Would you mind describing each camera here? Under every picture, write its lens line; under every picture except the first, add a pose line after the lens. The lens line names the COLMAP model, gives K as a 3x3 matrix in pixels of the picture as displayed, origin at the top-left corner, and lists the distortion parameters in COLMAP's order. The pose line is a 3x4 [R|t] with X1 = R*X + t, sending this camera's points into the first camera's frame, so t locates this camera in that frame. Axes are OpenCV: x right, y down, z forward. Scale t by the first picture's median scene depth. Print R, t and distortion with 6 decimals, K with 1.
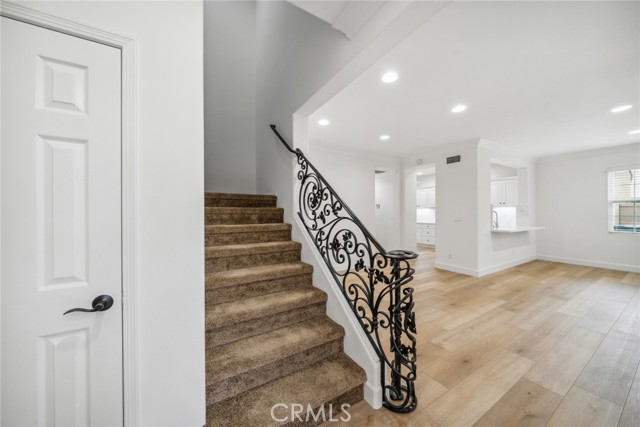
lens RADIAL K [[225.7, 0, 319.5], [0, 225.7, 211.2], [0, 0, 1]] dist [-0.005531, 0.000013]
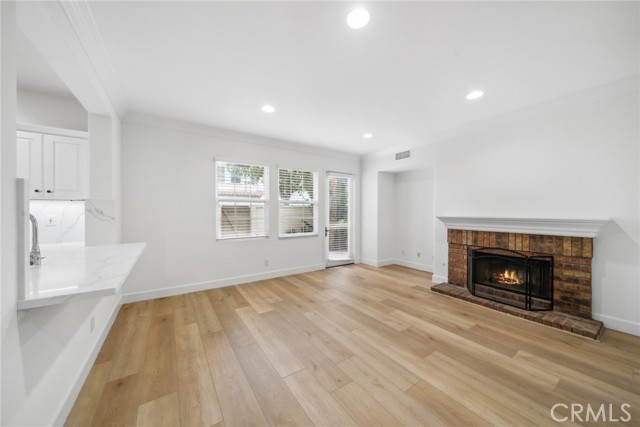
lens RADIAL K [[225.7, 0, 318.1], [0, 225.7, 212.2], [0, 0, 1]] dist [-0.005531, 0.000013]
pose [[-0.053208, -0.002315, 0.998581, 0.797005], [-0.000957, 0.999997, 0.002267, -0.003460], [-0.998583, -0.000836, -0.053210, 1.074538]]
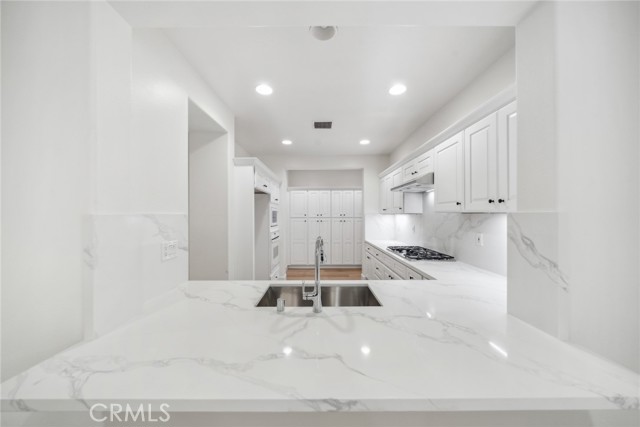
lens RADIAL K [[225.7, 0, 320.5], [0, 225.7, 213.9], [0, 0, 1]] dist [-0.005531, 0.000013]
pose [[0.864445, 0.002597, -0.502720, 1.552637], [-0.000973, 0.999993, 0.003494, -0.047930], [0.502726, -0.002531, 0.864442, 1.371190]]
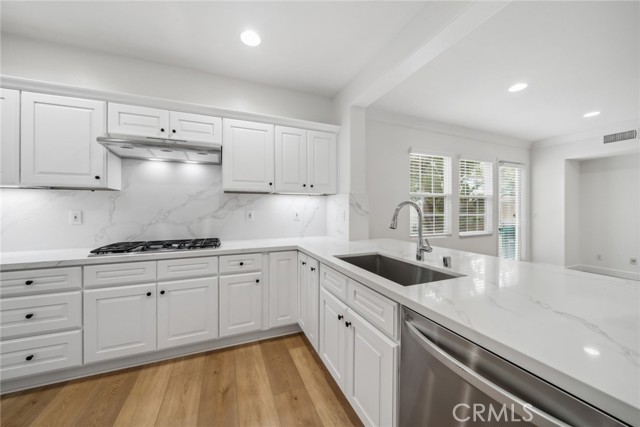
lens RADIAL K [[225.7, 0, 315.1], [0, 225.7, 209.3], [0, 0, 1]] dist [-0.005531, 0.000013]
pose [[0.146597, 0.000353, 0.989196, 0.843103], [-0.000218, 1.000000, -0.000324, 0.009606], [-0.989196, -0.000168, 0.146597, 1.859021]]
